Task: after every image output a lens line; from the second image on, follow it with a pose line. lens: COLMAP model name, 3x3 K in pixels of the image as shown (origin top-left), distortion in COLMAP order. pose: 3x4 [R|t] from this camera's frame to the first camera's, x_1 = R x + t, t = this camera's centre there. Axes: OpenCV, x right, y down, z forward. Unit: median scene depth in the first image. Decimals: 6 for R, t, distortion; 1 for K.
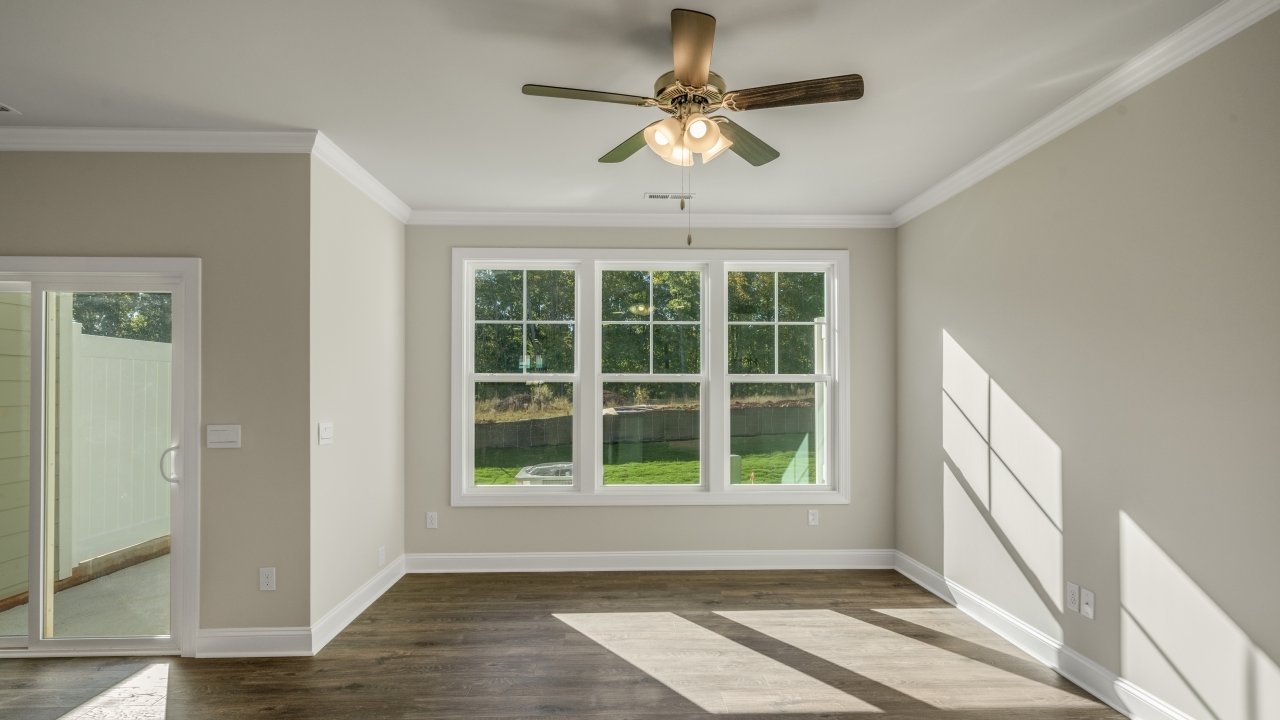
lens RADIAL K [[664.2, 0, 639.9], [0, 664.2, 383.1], [0, 0, 1]] dist [0.002007, 0.003127]
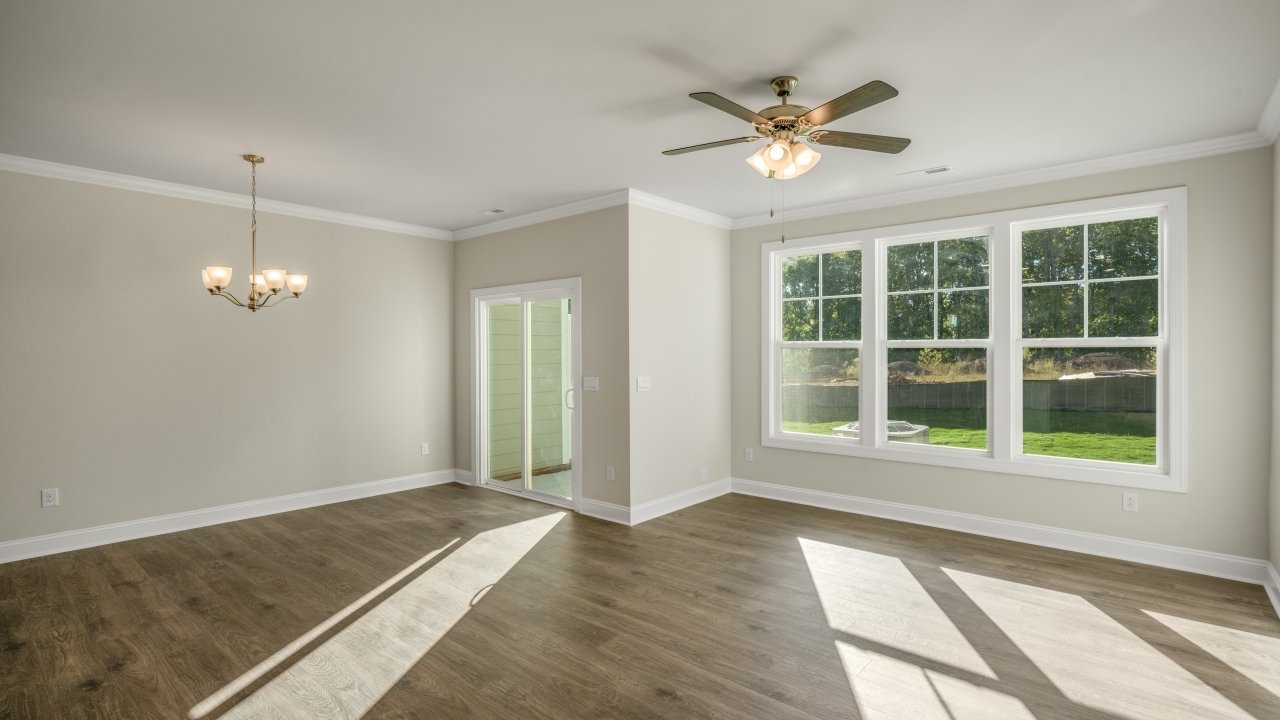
lens RADIAL K [[591.1, 0, 637.4], [0, 591.1, 358.1], [0, 0, 1]] dist [-0.005971, 0.003776]
pose [[0.736996, 0.003873, -0.675886, 0.313841], [0.008434, 0.999853, 0.014926, -0.003349], [0.675844, -0.016701, 0.736855, -0.003525]]
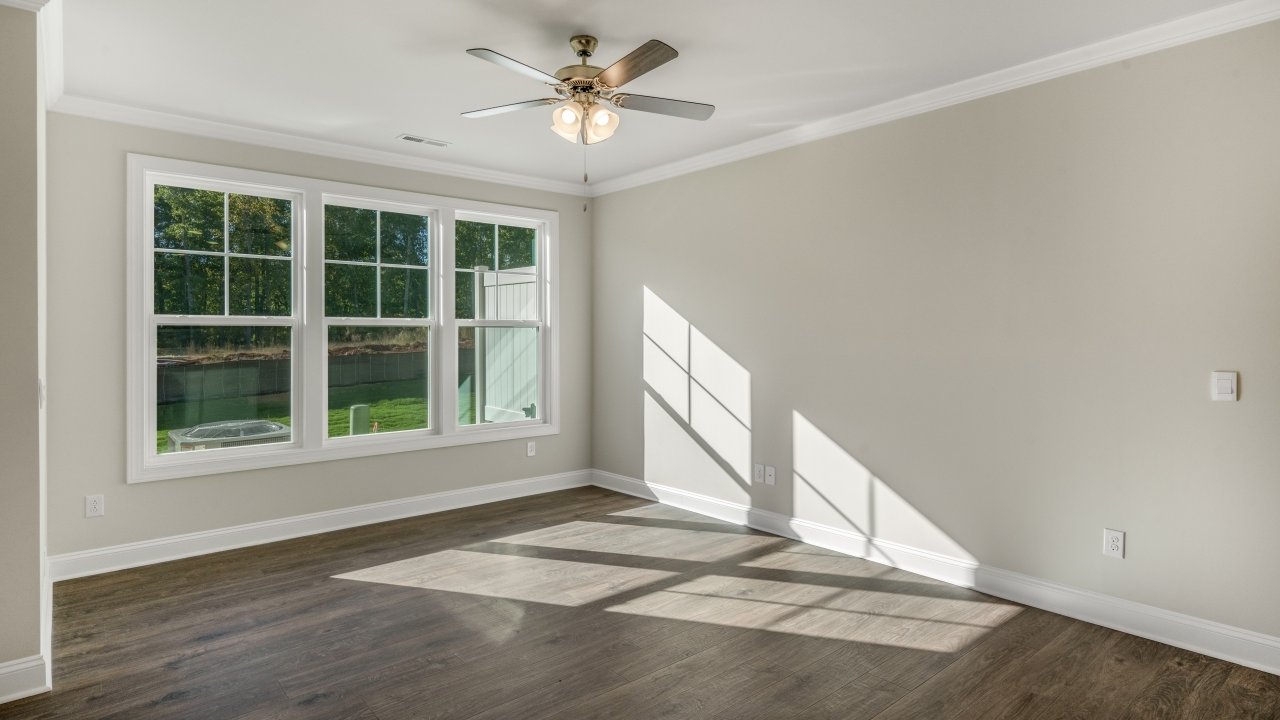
lens RADIAL K [[677.4, 0, 641.1], [0, 677.4, 336.8], [0, 0, 1]] dist [0.002262, 0.003535]
pose [[0.785099, -0.005059, 0.619350, -0.304441], [-0.001485, 0.999948, 0.010051, 0.003040], [-0.619368, -0.008810, 0.785051, -0.005753]]
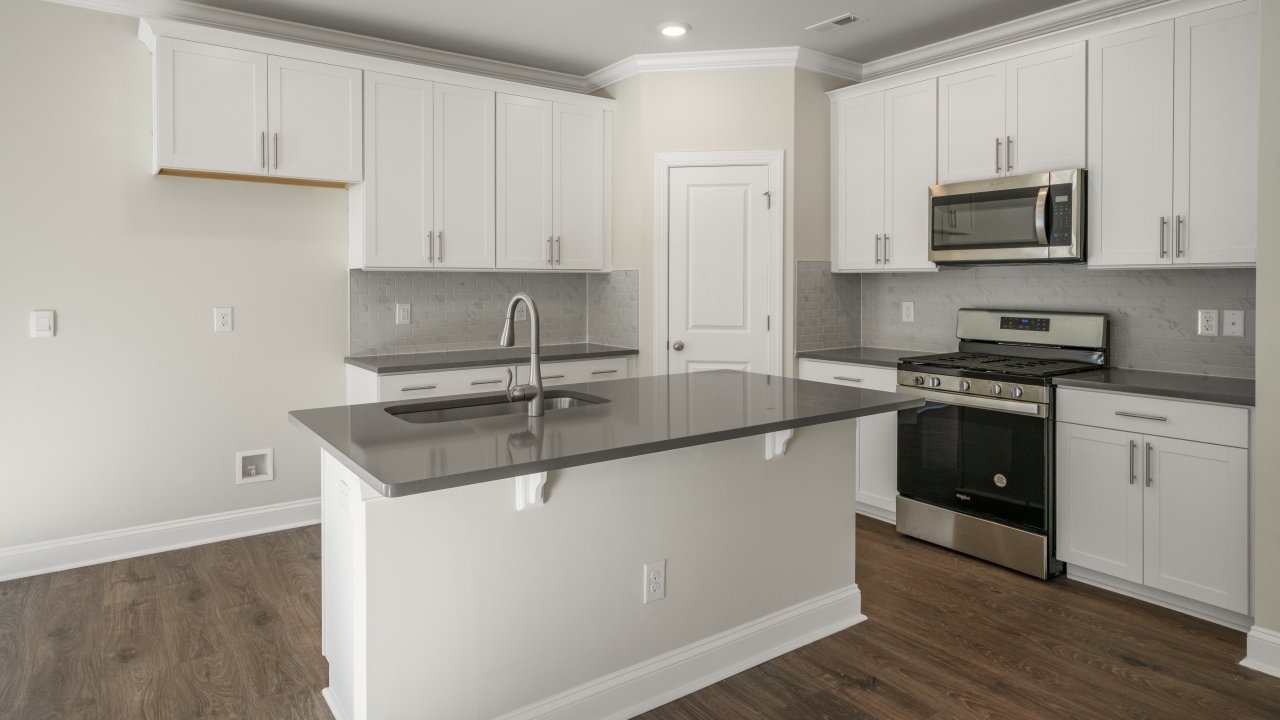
lens RADIAL K [[725.1, 0, 640.8], [0, 725.1, 289.9], [0, 0, 1]] dist [0.001828, 0.006652]
pose [[-0.552228, -0.008882, 0.833646, -0.426900], [-0.008574, 0.999951, 0.004975, 0.010179], [-0.833649, -0.004400, -0.552277, 0.049631]]
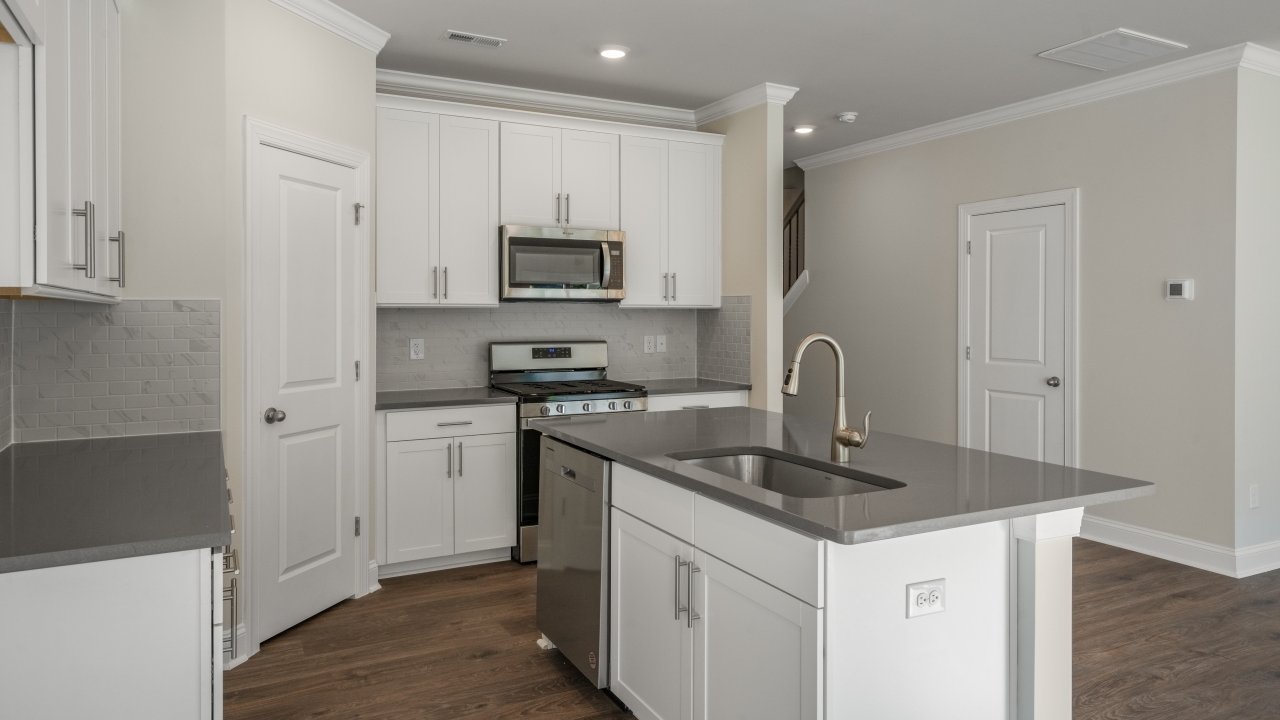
lens RADIAL K [[825.3, 0, 632.0], [0, 825.3, 317.0], [0, 0, 1]] dist [-0.000090, 0.012382]
pose [[-0.906629, 0.001429, -0.421927, 0.299297], [0.002959, 0.999991, -0.002972, 0.005396], [0.421919, -0.003943, -0.906625, 0.250665]]
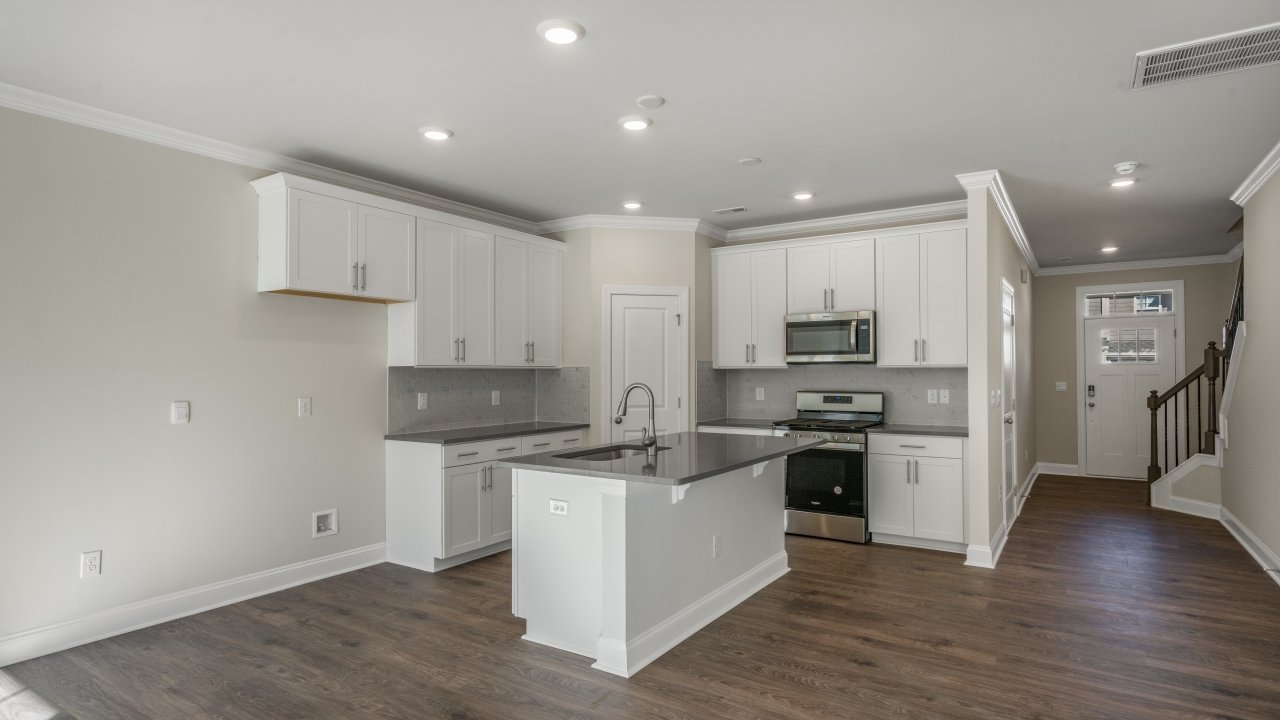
lens RADIAL K [[664.2, 0, 628.6], [0, 664.2, 369.8], [0, 0, 1]] dist [0.002007, 0.003127]
pose [[-0.803198, 0.005892, 0.595683, -0.415774], [-0.002373, 0.999912, -0.013089, 0.010031], [-0.595707, -0.011927, -0.803113, 0.436416]]
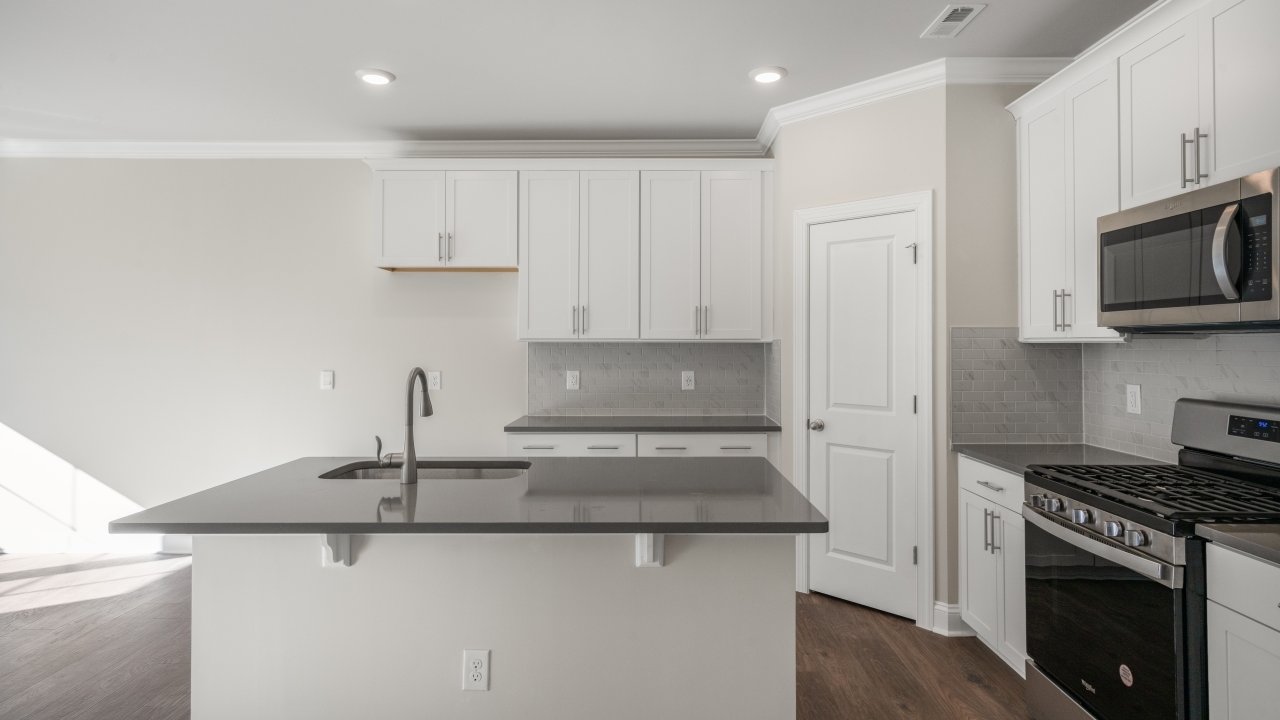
lens RADIAL K [[699.4, 0, 644.0], [0, 699.4, 331.9], [0, 0, 1]] dist [0.003057, 0.001881]
pose [[0.045754, 0.017396, 0.998801, -0.476308], [-0.010593, 0.999801, -0.016928, -0.003460], [-0.998897, -0.009805, 0.045929, -0.322083]]
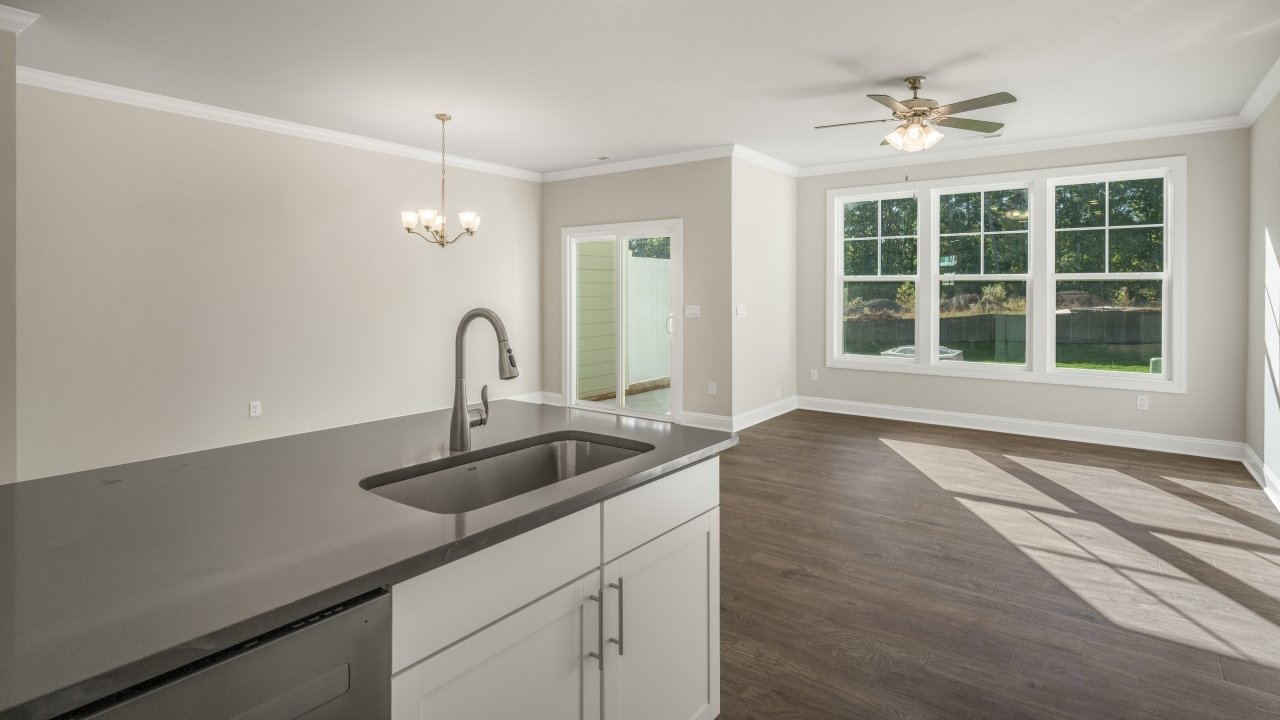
lens RADIAL K [[627.1, 0, 640.4], [0, 627.1, 298.0], [0, 0, 1]] dist [-0.009822, 0.002966]
pose [[0.780933, 0.008158, -0.624561, 0.261047], [0.005918, 0.999773, 0.020459, 0.002517], [0.624587, -0.019673, 0.780708, -0.338600]]
